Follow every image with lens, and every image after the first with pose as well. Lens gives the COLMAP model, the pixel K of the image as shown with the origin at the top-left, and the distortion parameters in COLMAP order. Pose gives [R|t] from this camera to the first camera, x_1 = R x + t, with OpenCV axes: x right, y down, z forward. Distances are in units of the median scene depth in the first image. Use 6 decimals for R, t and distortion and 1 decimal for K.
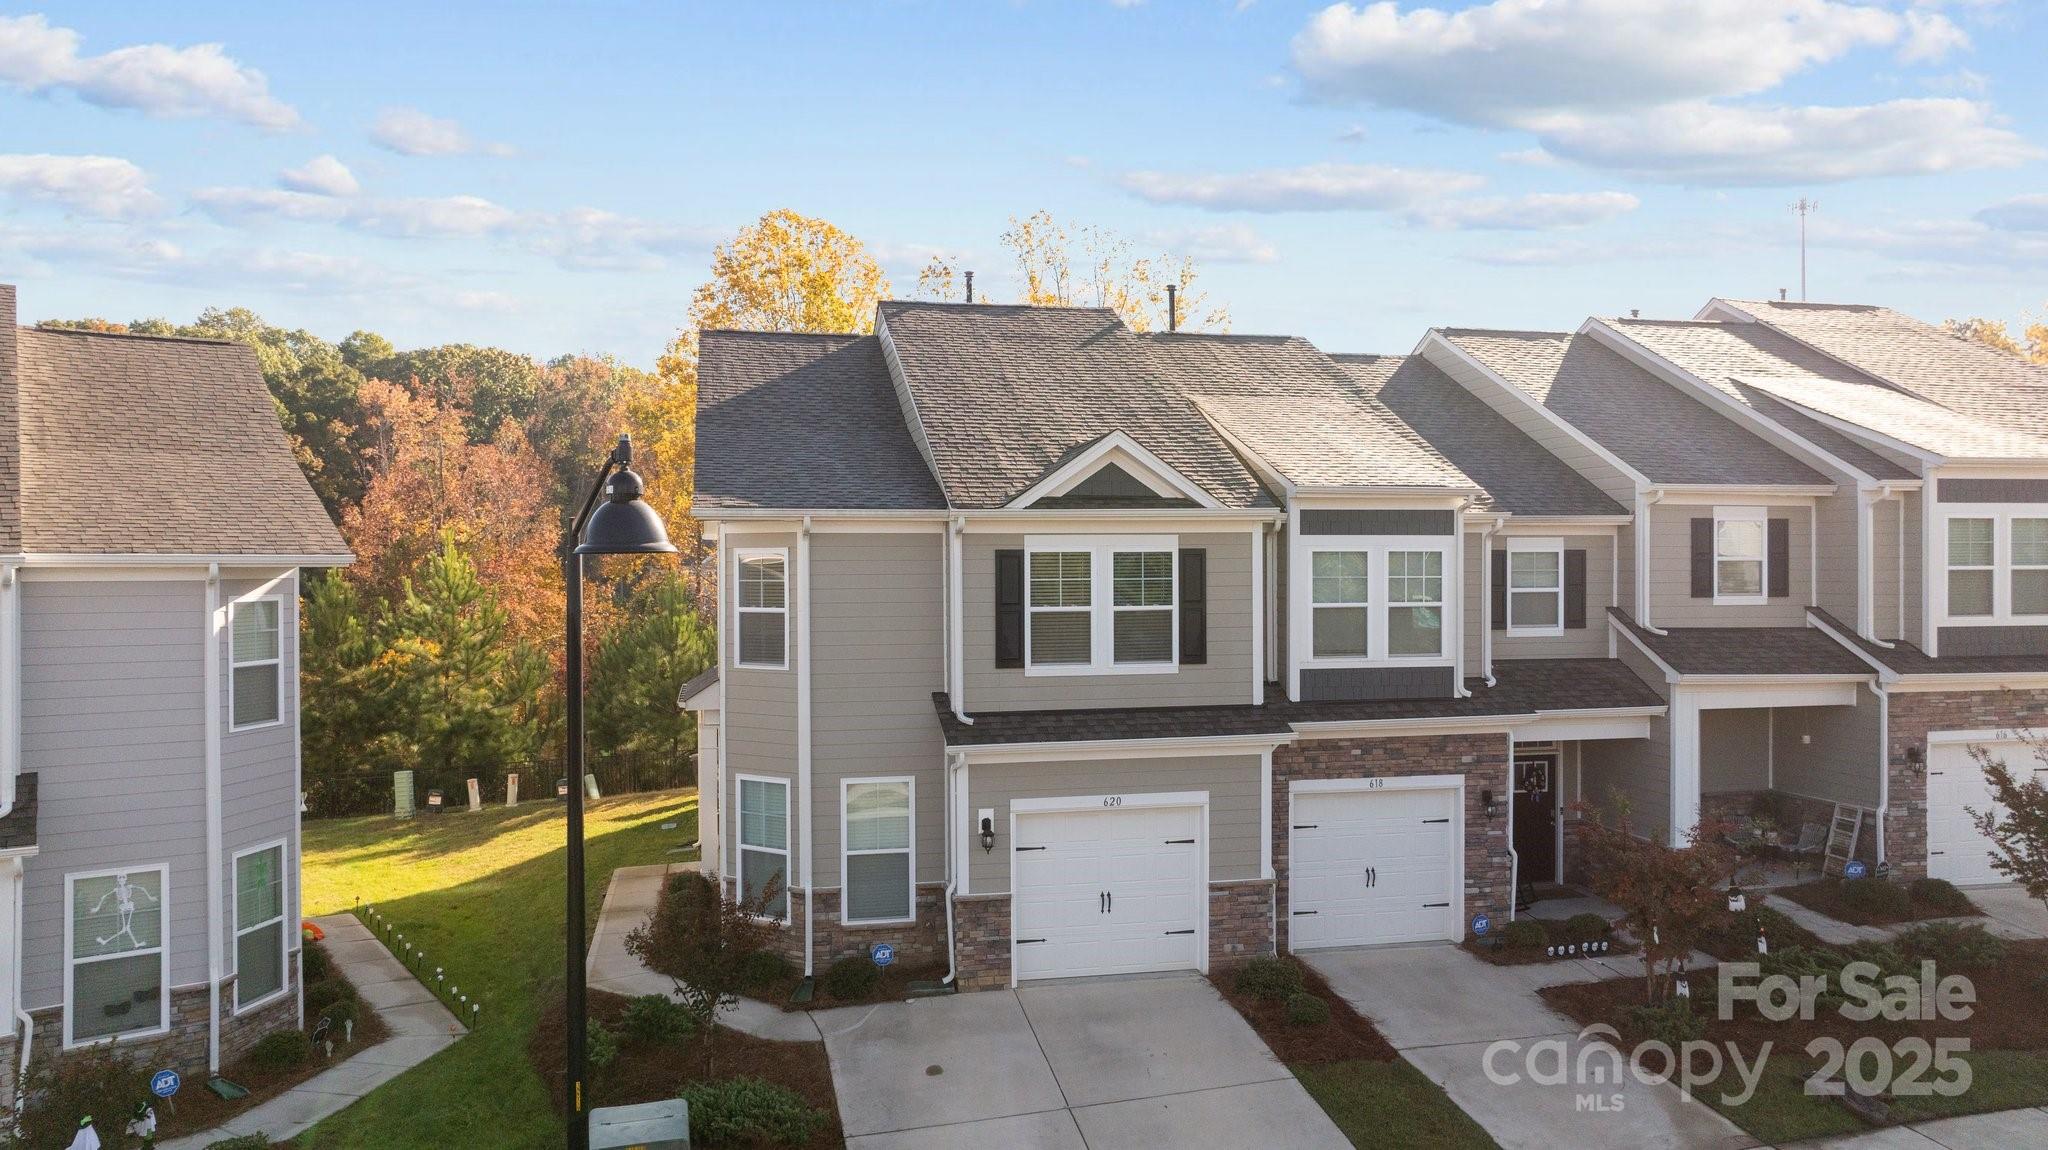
lens RADIAL K [[1534.4, 0, 1024.0], [0, 1534.4, 572.2], [0, 0, 1]] dist [-0.025549, -0.002100]
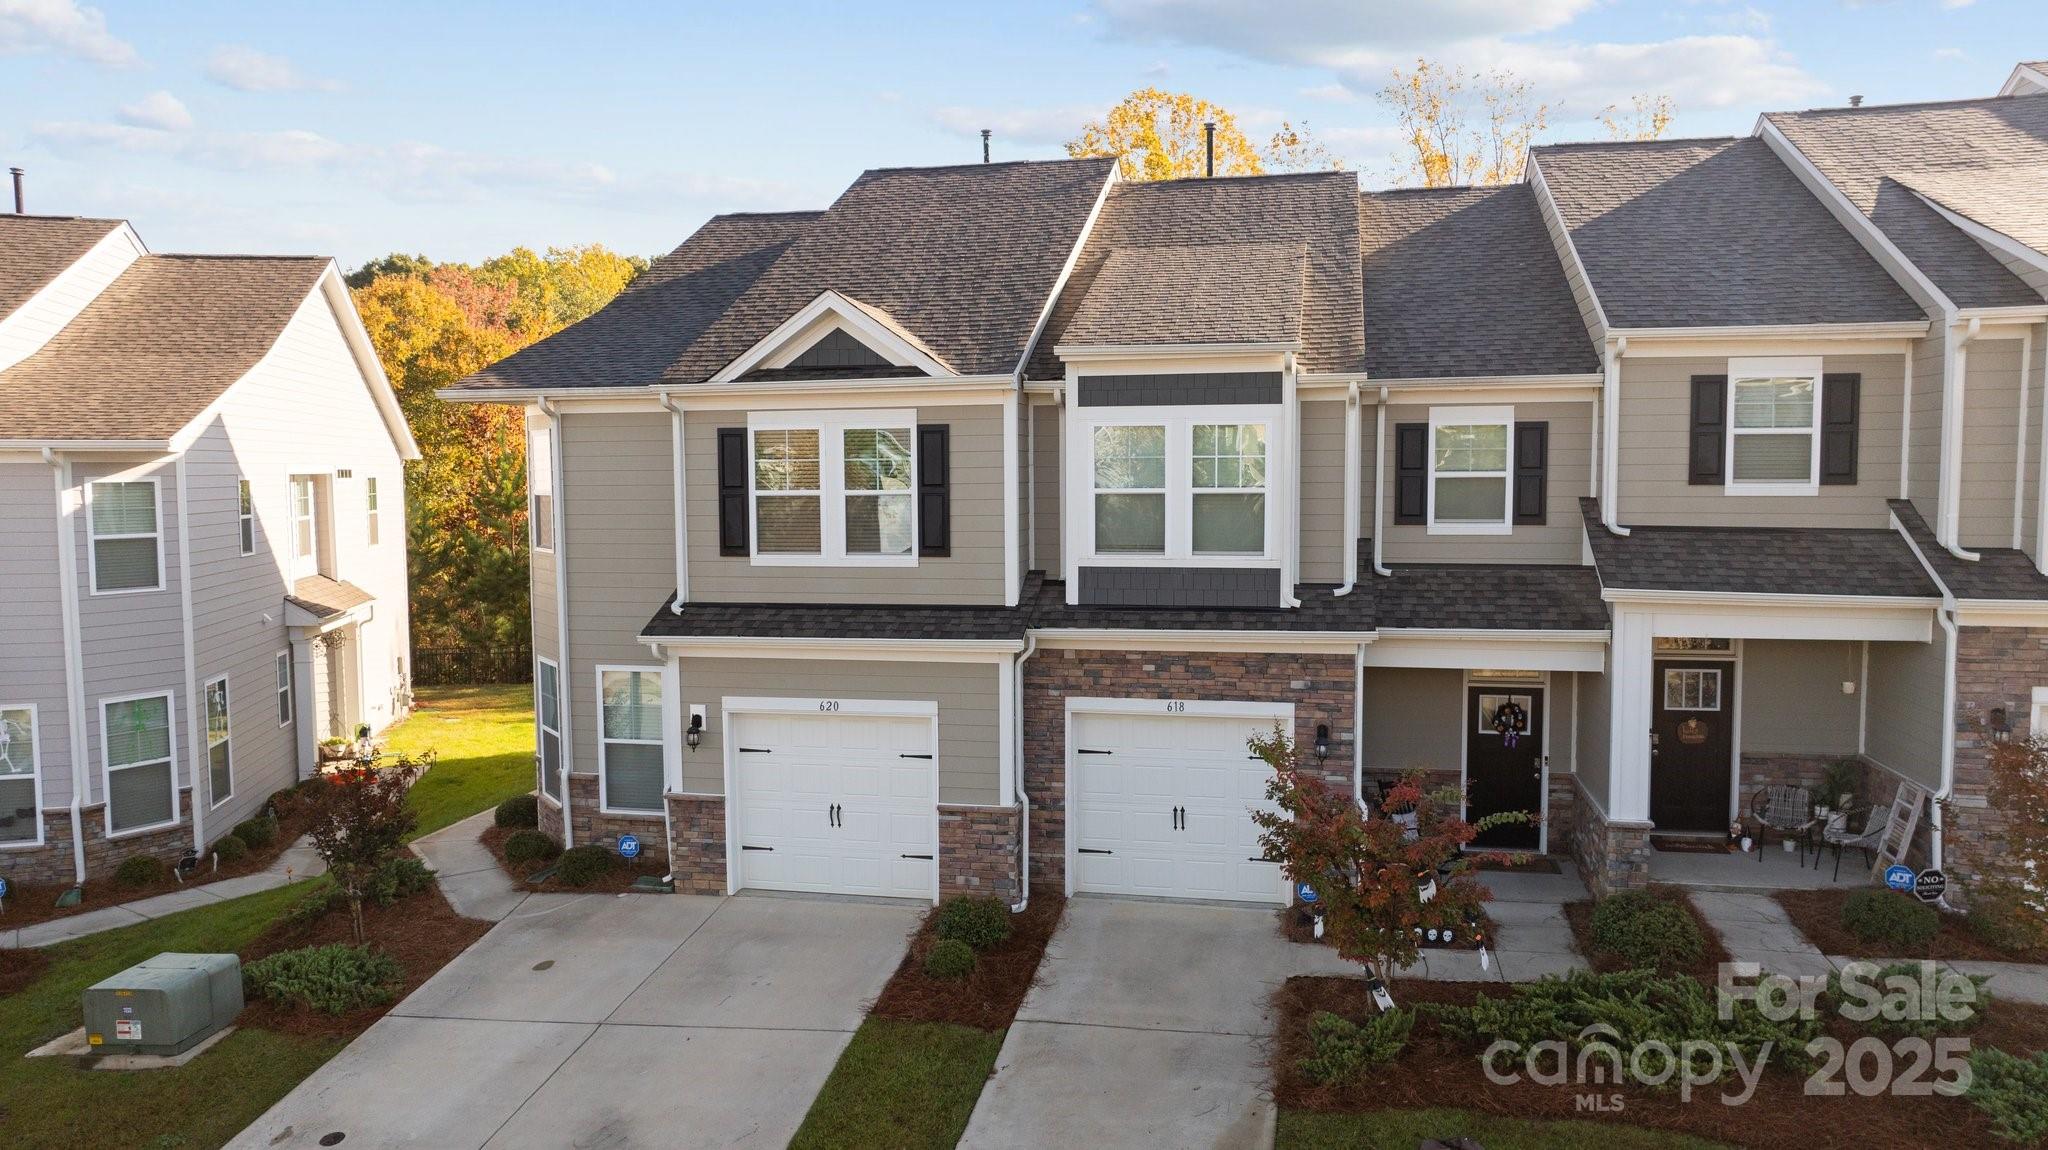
lens RADIAL K [[1534.4, 0, 1025.5], [0, 1534.4, 579.9], [0, 0, 1]] dist [-0.025549, -0.002100]
pose [[0.902117, 0.028761, -0.430532, 0.540208], [0.001981, 0.997490, 0.070786, 0.011211], [0.431487, -0.064710, 0.899795, 0.235681]]
